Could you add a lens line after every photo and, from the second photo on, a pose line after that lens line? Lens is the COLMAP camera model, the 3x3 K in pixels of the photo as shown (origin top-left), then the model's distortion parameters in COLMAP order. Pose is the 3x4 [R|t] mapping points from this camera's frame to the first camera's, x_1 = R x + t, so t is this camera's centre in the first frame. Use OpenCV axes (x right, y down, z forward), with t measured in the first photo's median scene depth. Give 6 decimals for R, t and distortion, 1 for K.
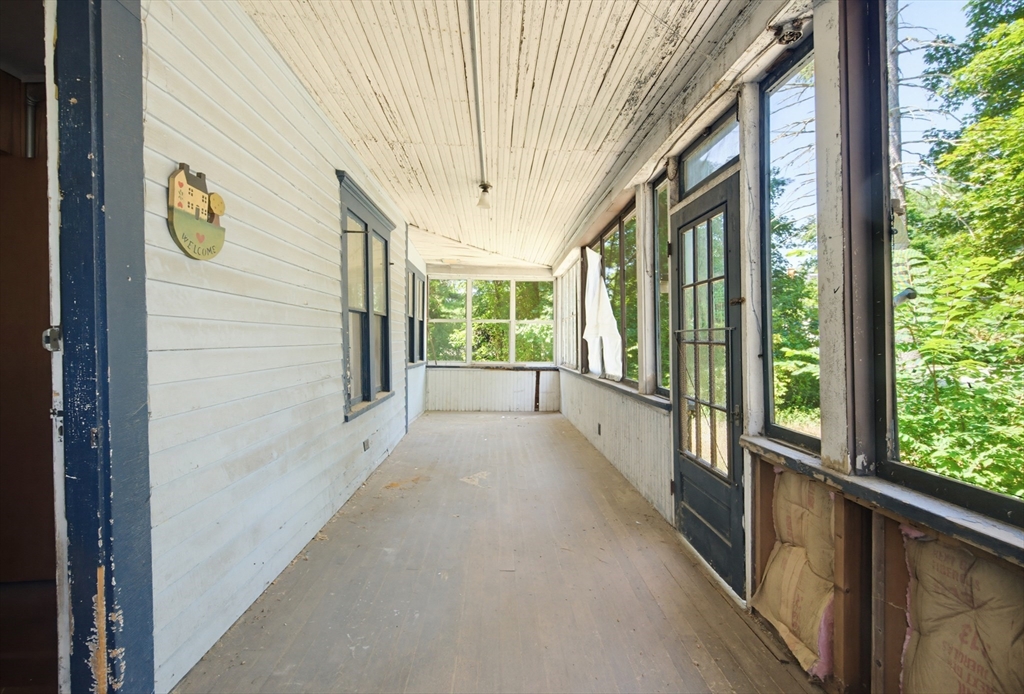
lens RADIAL K [[432.0, 0, 507.4], [0, 432.0, 341.9], [0, 0, 1]] dist [-0.000798, -0.000880]
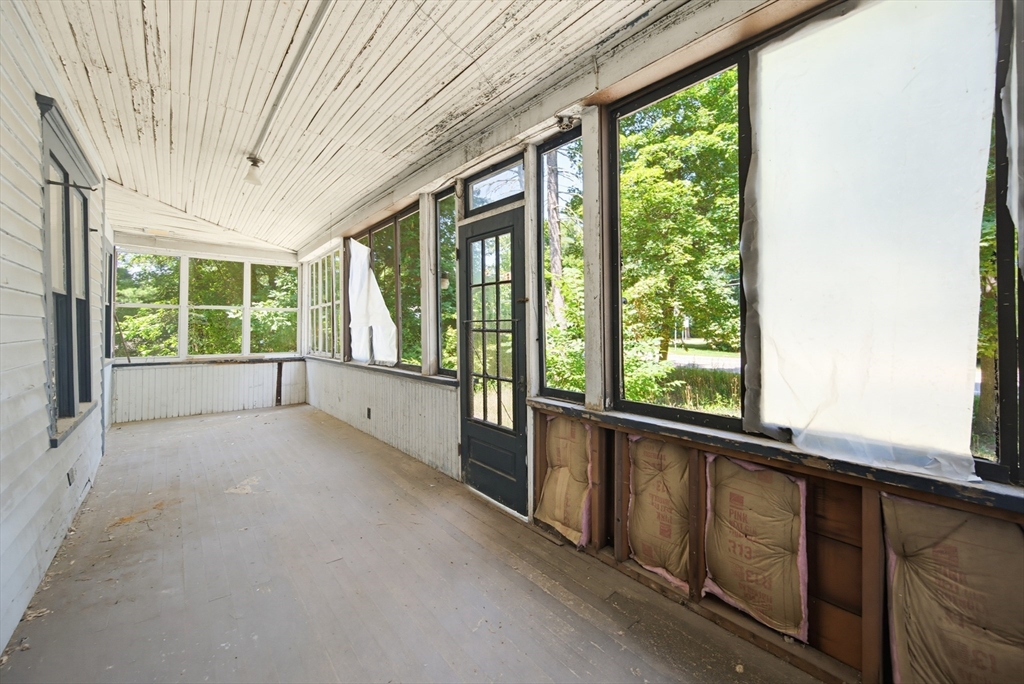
lens RADIAL K [[409.8, 0, 510.5], [0, 409.8, 330.9], [0, 0, 1]] dist [-0.000457, -0.000660]
pose [[0.789156, -0.015522, 0.613997, -0.206303], [0.012222, 0.999880, 0.009570, -0.006713], [-0.614072, -0.000048, 0.789250, -0.002710]]
